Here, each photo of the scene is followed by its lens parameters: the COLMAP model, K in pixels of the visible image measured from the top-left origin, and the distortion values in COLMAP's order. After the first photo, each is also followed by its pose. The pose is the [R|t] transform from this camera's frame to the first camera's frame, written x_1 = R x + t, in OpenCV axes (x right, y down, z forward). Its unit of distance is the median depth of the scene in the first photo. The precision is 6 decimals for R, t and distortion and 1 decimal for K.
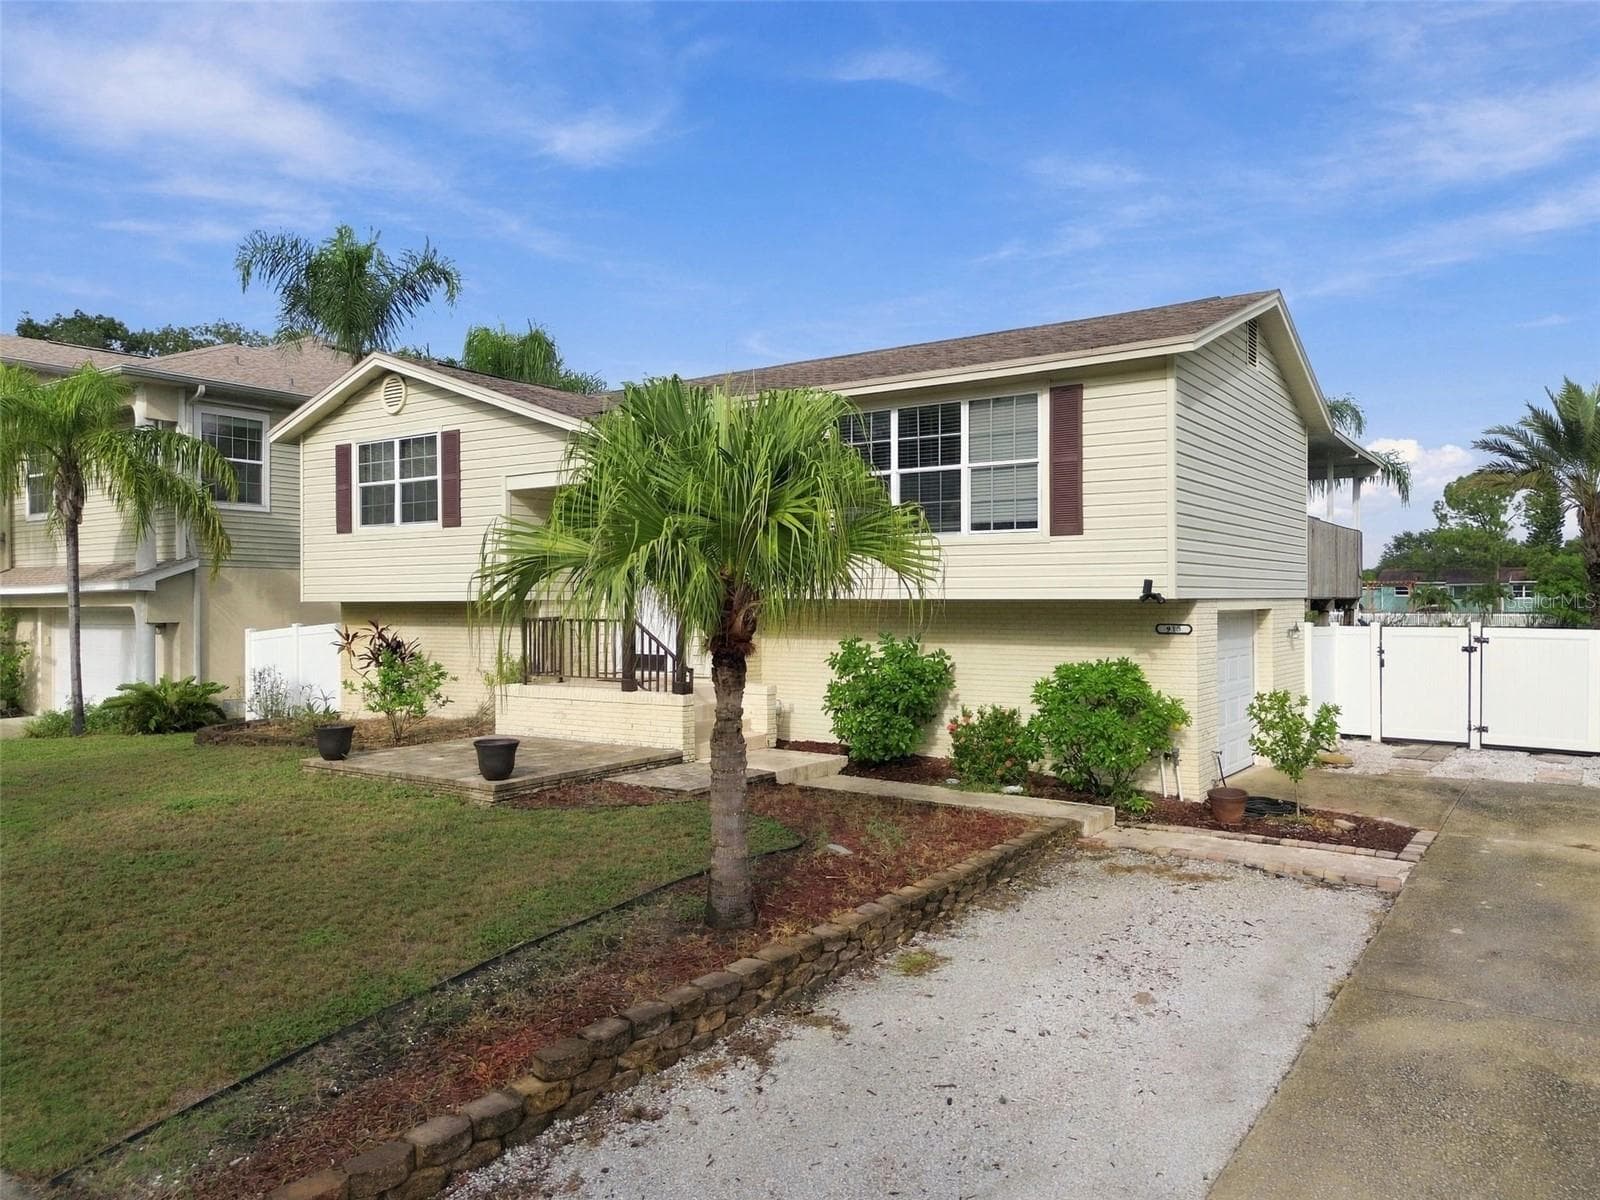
lens RADIAL K [[1143.5, 0, 801.3], [0, 1143.5, 609.5], [0, 0, 1]] dist [0.073800, -0.065668]
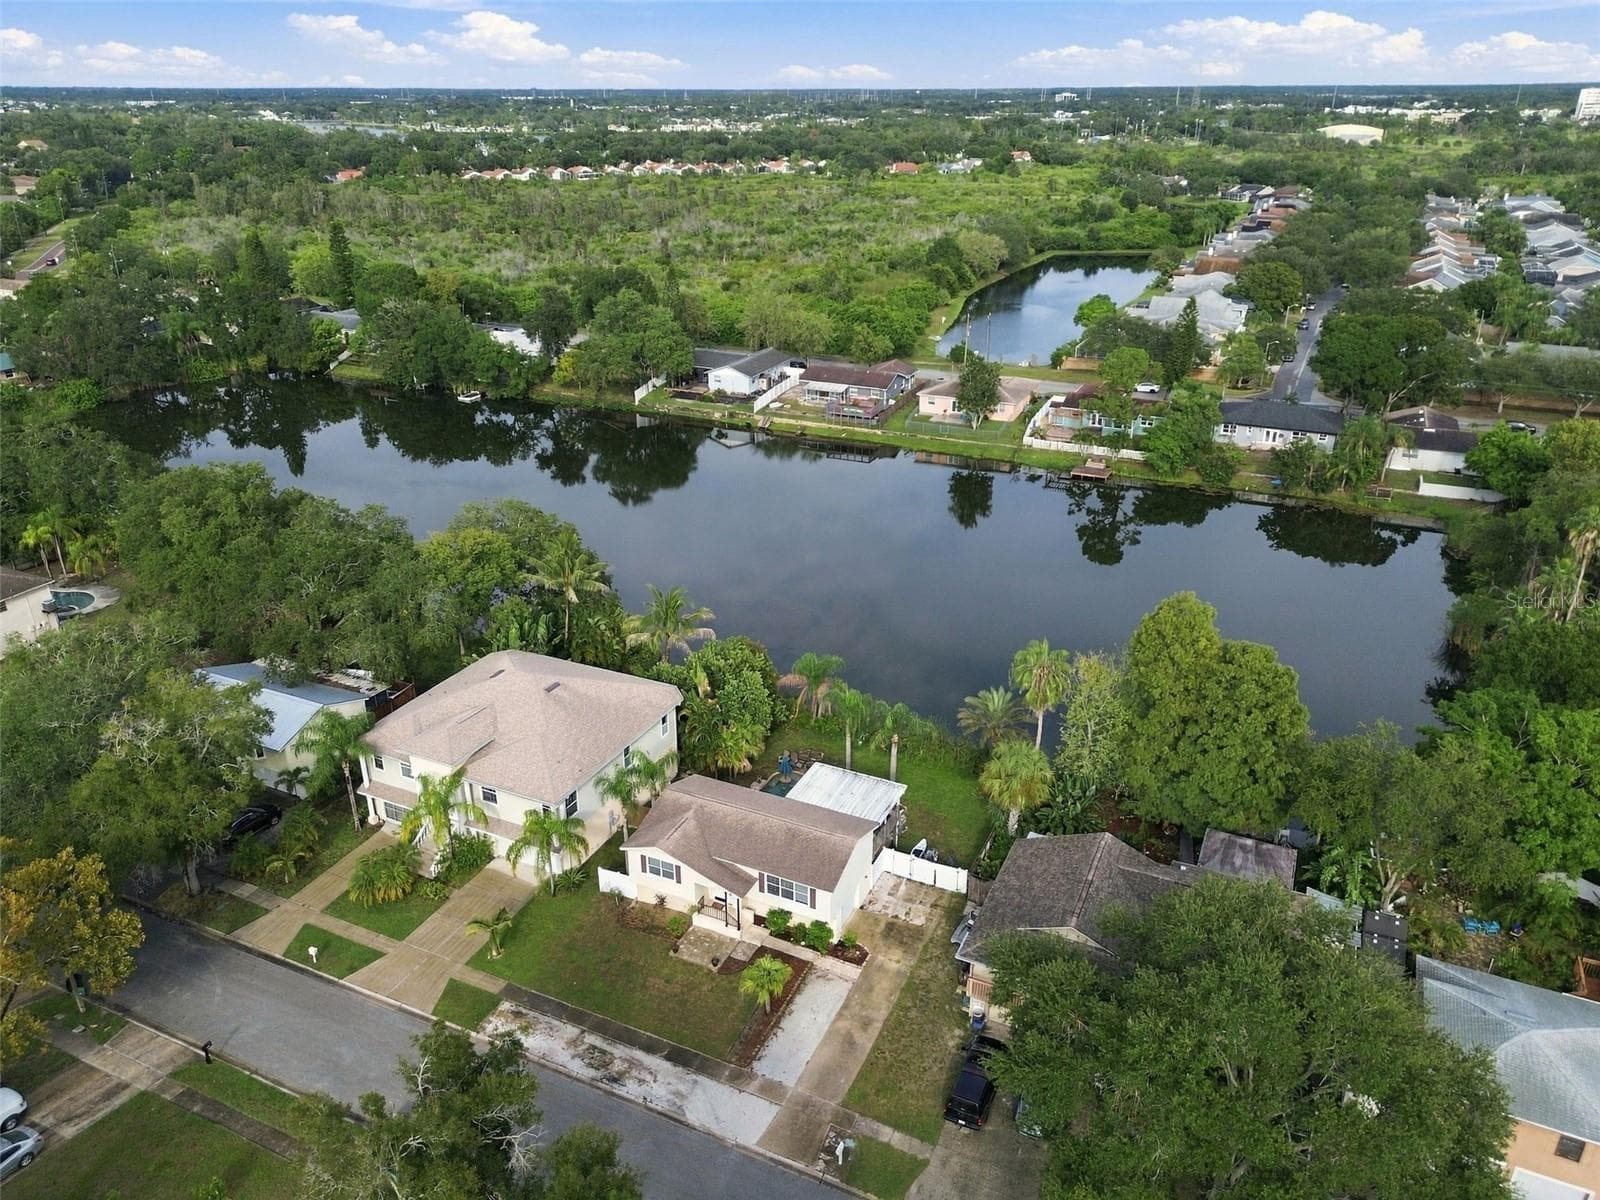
lens RADIAL K [[1143.5, 0, 798.9], [0, 1143.5, 610.8], [0, 0, 1]] dist [0.073800, -0.065668]
pose [[0.985998, -0.067985, 0.152272, -0.534858], [-0.000951, 0.910818, 0.412808, -3.393476], [-0.166757, -0.407173, 0.897999, -3.116990]]
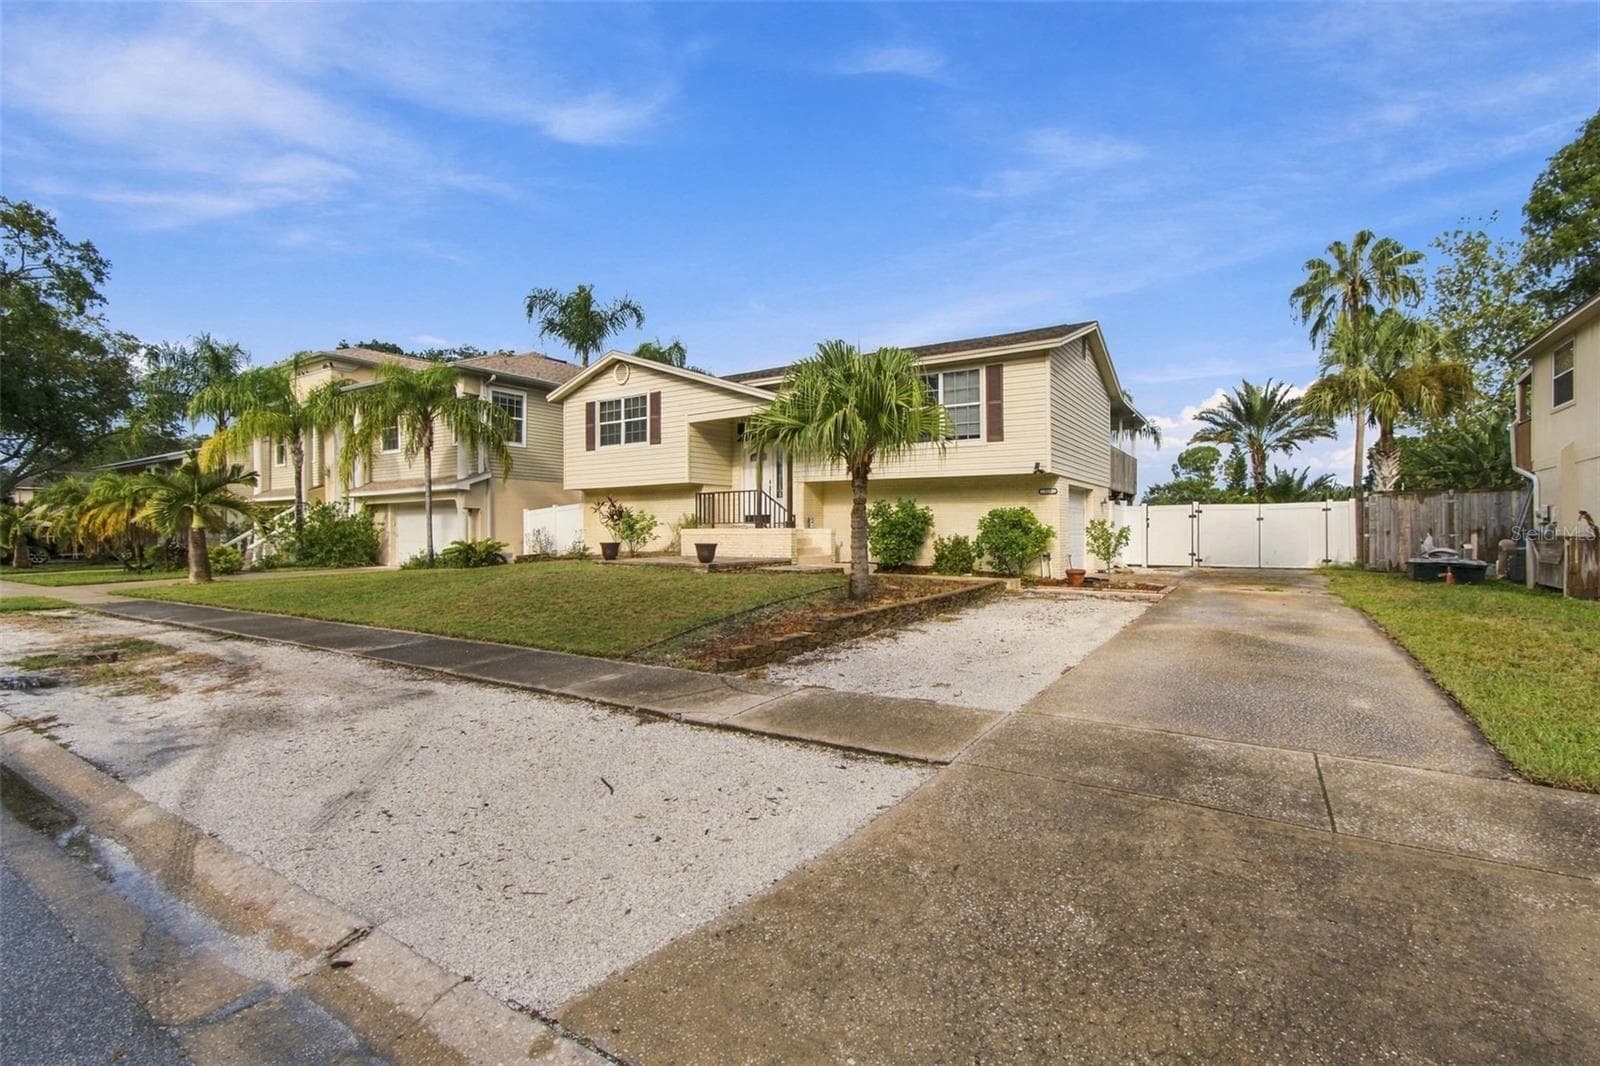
lens RADIAL K [[731.7, 0, 809.6], [0, 731.7, 536.8], [0, 0, 1]] dist [-0.007703, 0.006903]
pose [[0.999286, -0.000109, 0.037769, -0.121682], [0.000192, 0.999998, -0.002213, 0.093383], [-0.037769, 0.002219, 0.999284, -0.212032]]
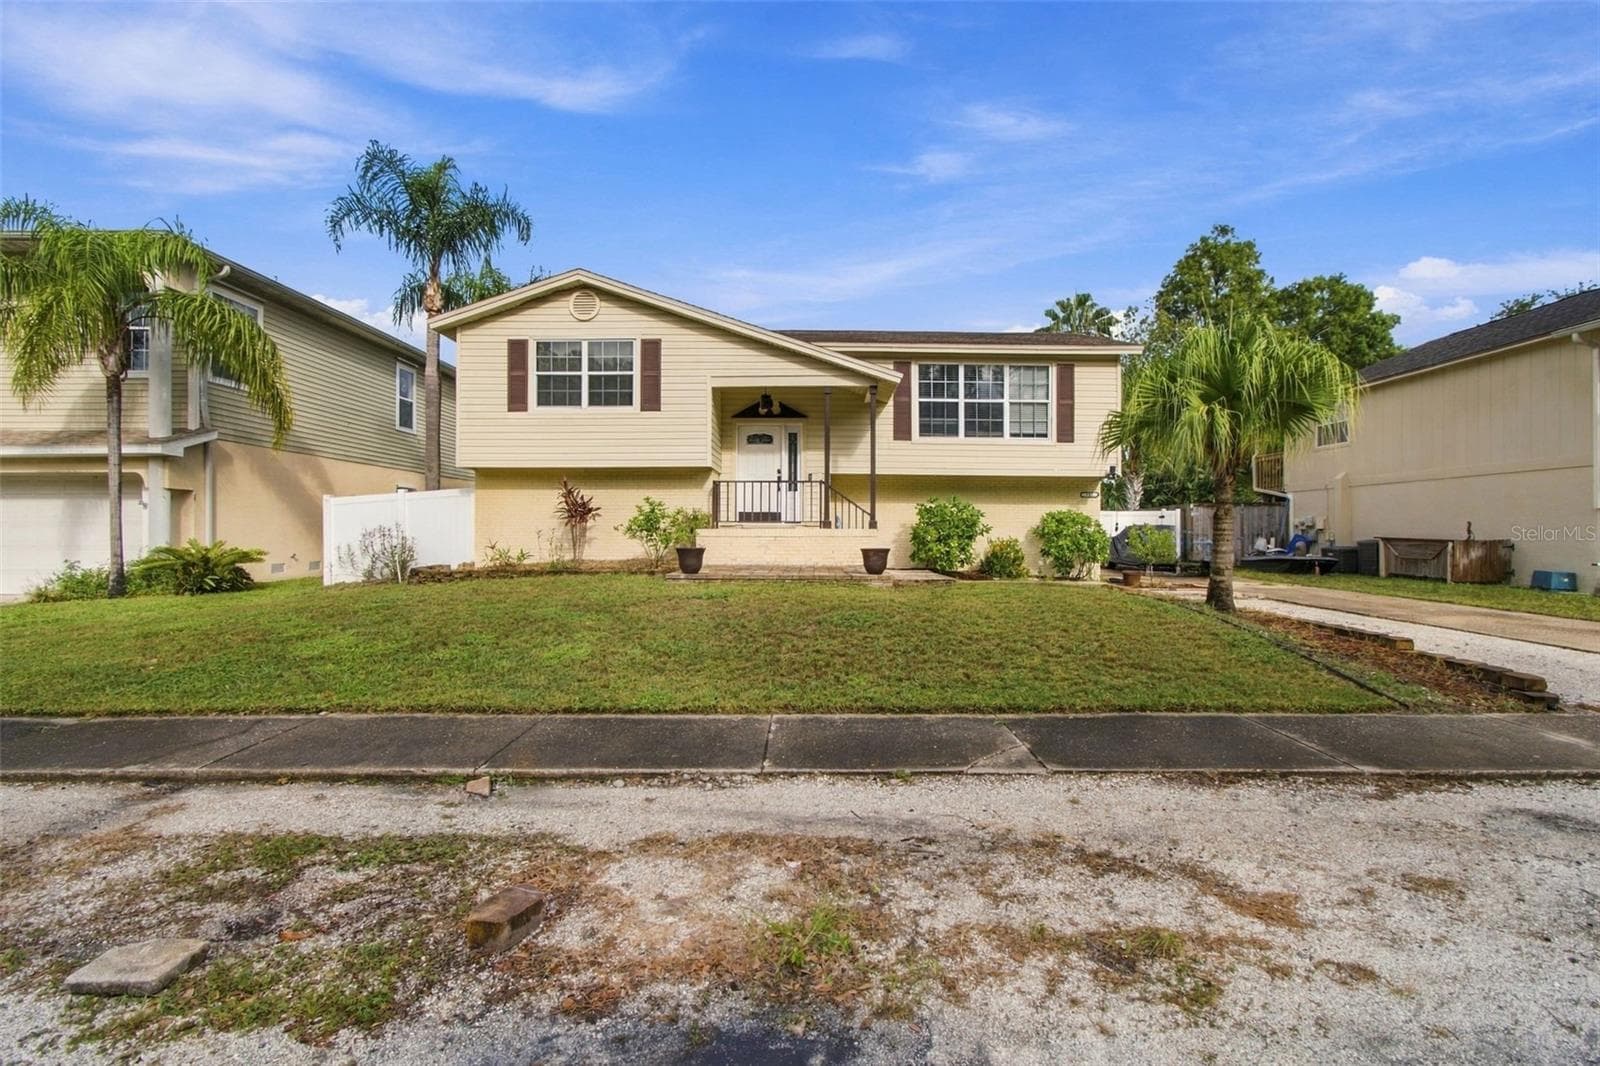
lens RADIAL K [[731.7, 0, 813.0], [0, 731.7, 539.2], [0, 0, 1]] dist [-0.007703, 0.006903]
pose [[0.817208, 0.000508, 0.576343, -0.757790], [-0.000276, 1.000000, -0.000490, 0.090701], [-0.576343, 0.000241, 0.817208, 0.240754]]
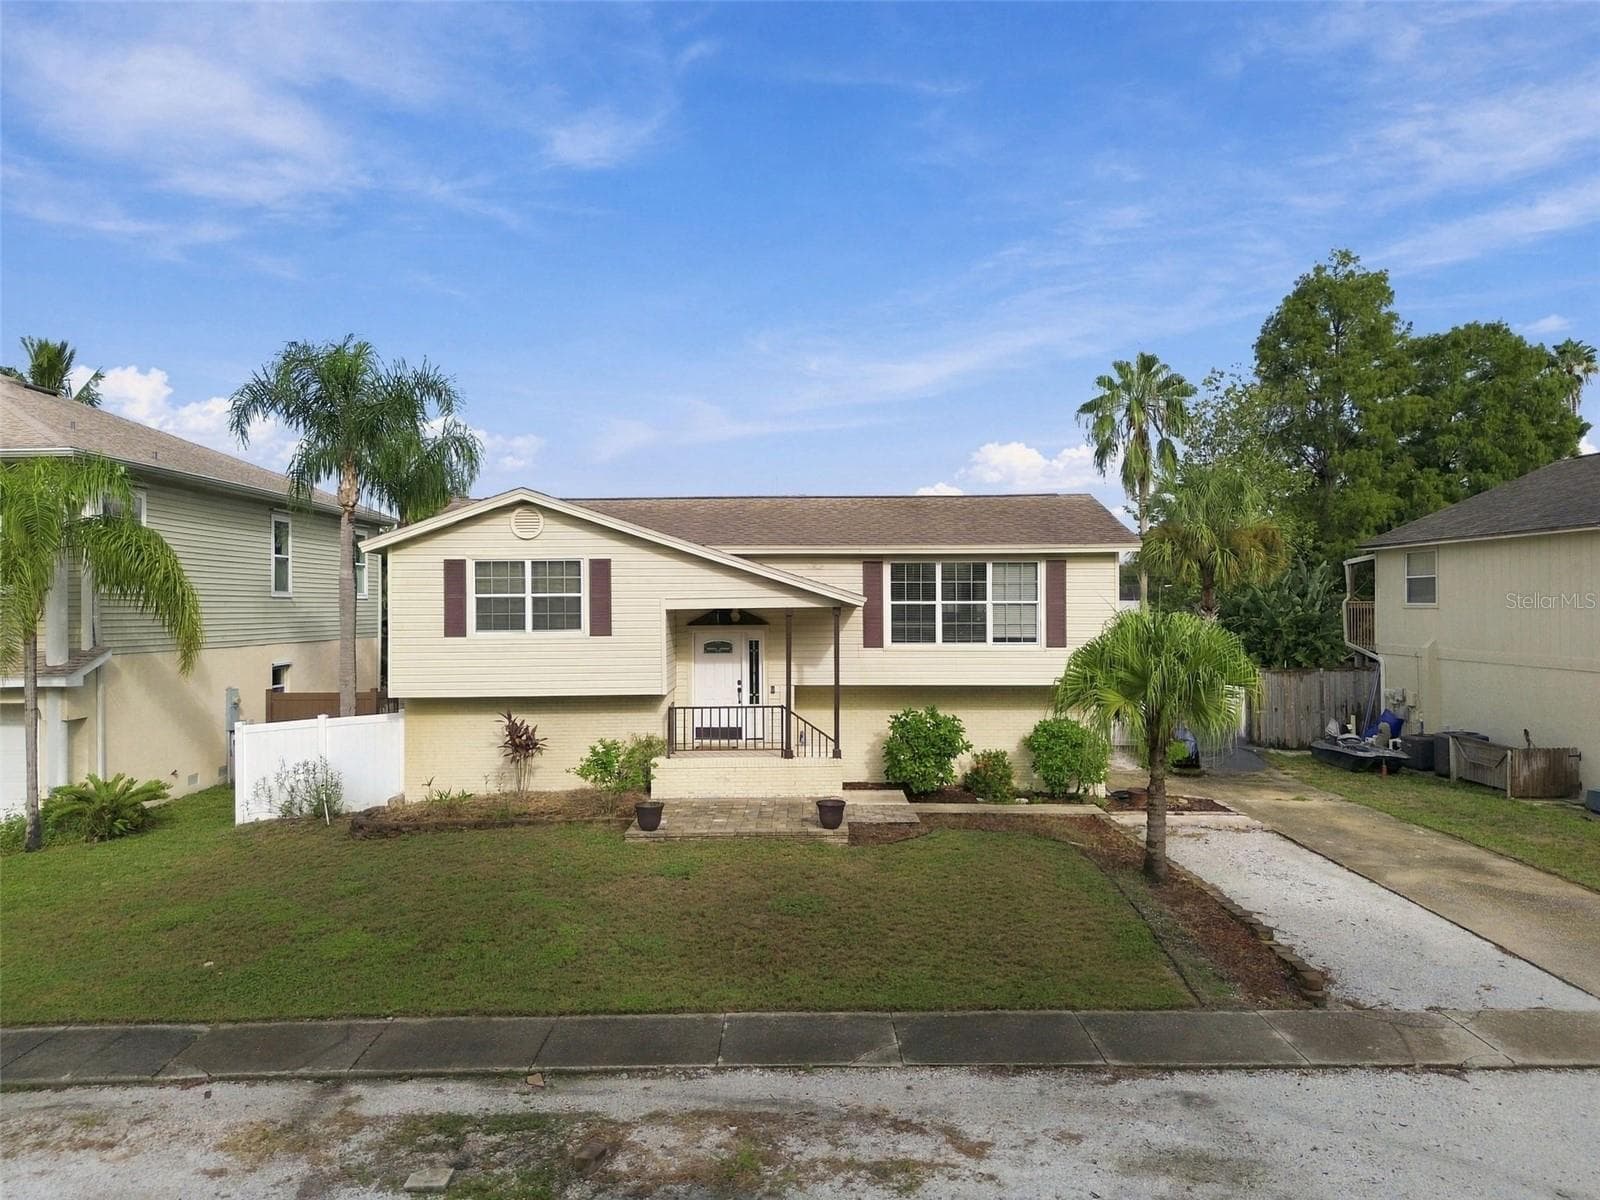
lens RADIAL K [[1143.5, 0, 804.6], [0, 1143.5, 597.5], [0, 0, 1]] dist [0.073800, -0.065668]
pose [[0.816341, -0.001335, 0.577568, -0.996737], [0.007146, 0.999944, -0.007789, -0.120793], [-0.577526, 0.010486, 0.816305, -0.165209]]
